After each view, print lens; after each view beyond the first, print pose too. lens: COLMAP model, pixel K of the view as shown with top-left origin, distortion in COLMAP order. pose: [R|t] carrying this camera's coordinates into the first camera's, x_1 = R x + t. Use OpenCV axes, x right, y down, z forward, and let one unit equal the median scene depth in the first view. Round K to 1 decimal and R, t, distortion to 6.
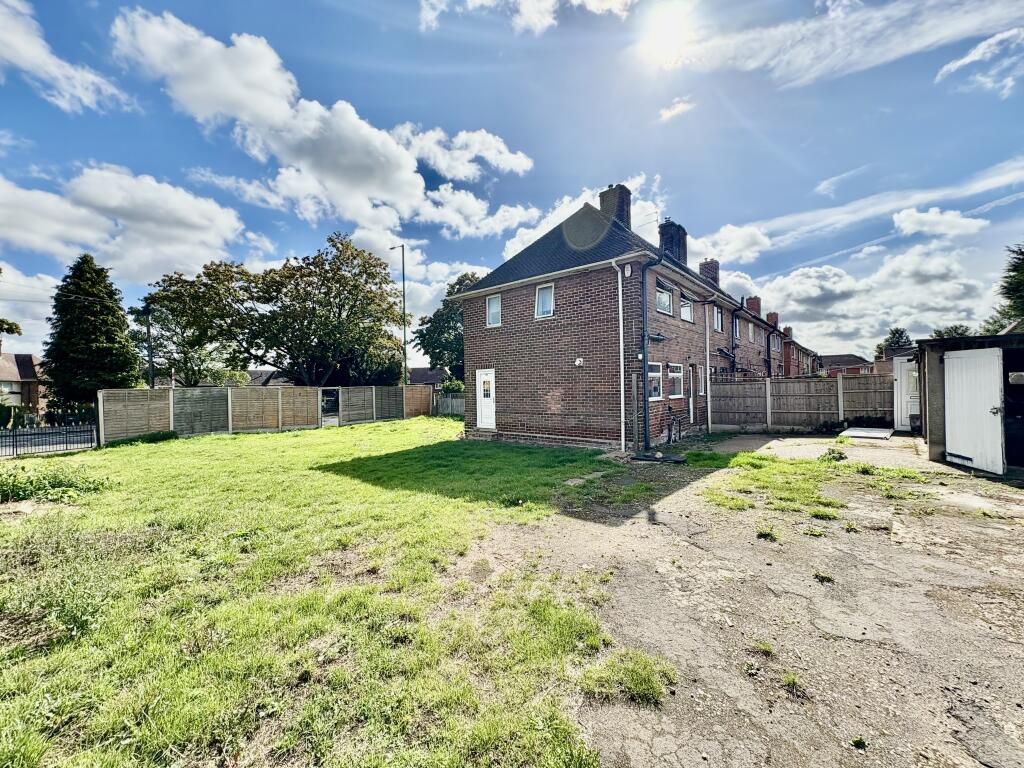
lens RADIAL K [[409.9, 0, 517.0], [0, 409.9, 388.2], [0, 0, 1]] dist [0.004147, -0.000934]
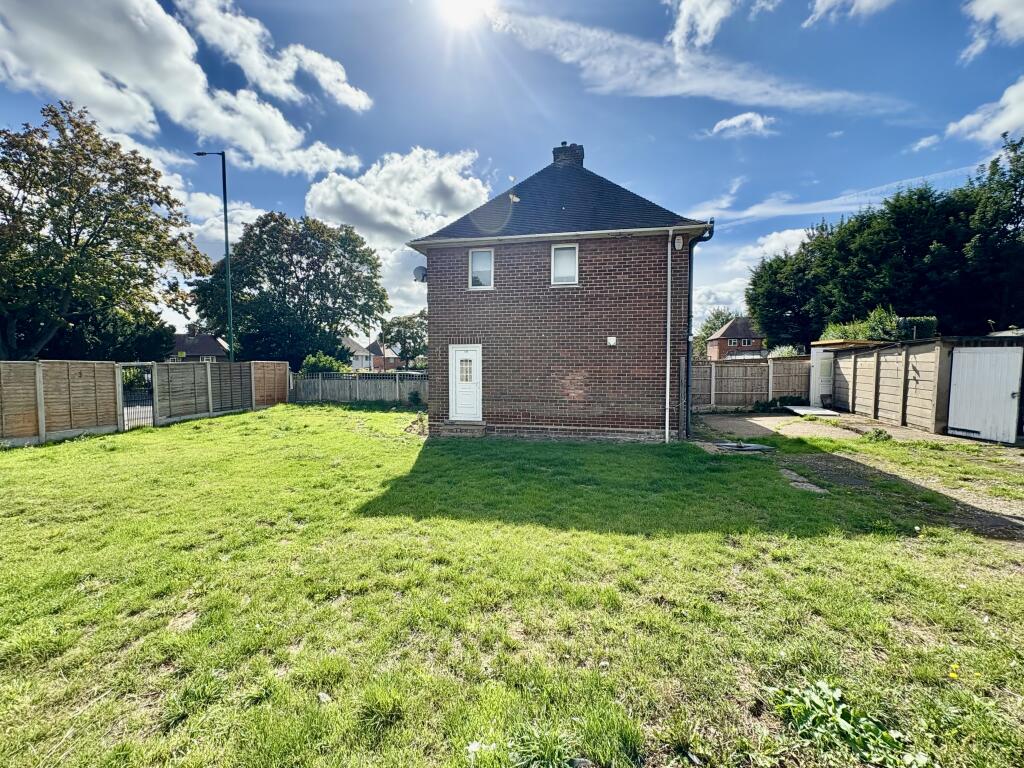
lens RADIAL K [[409.9, 0, 511.0], [0, 409.9, 386.5], [0, 0, 1]] dist [0.004147, -0.000934]
pose [[0.874141, -0.010733, 0.485554, -0.339060], [-0.013820, 0.998801, 0.046959, -0.004263], [-0.485476, -0.047759, 0.872945, 0.253379]]
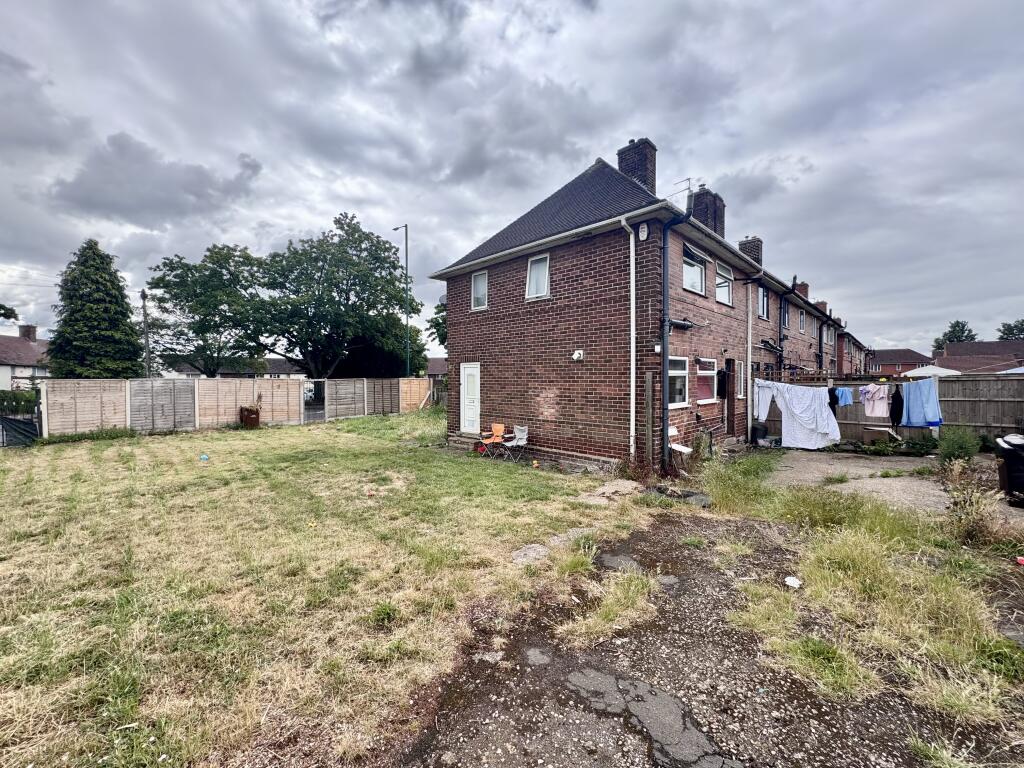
lens RADIAL K [[407.9, 0, 518.9], [0, 407.9, 385.9], [0, 0, 1]] dist [-0.000029, 0.000157]
pose [[0.997697, 0.016248, -0.065855, 0.068167], [-0.015111, 0.999729, 0.017725, -0.013136], [0.066125, -0.016689, 0.997672, 0.169158]]
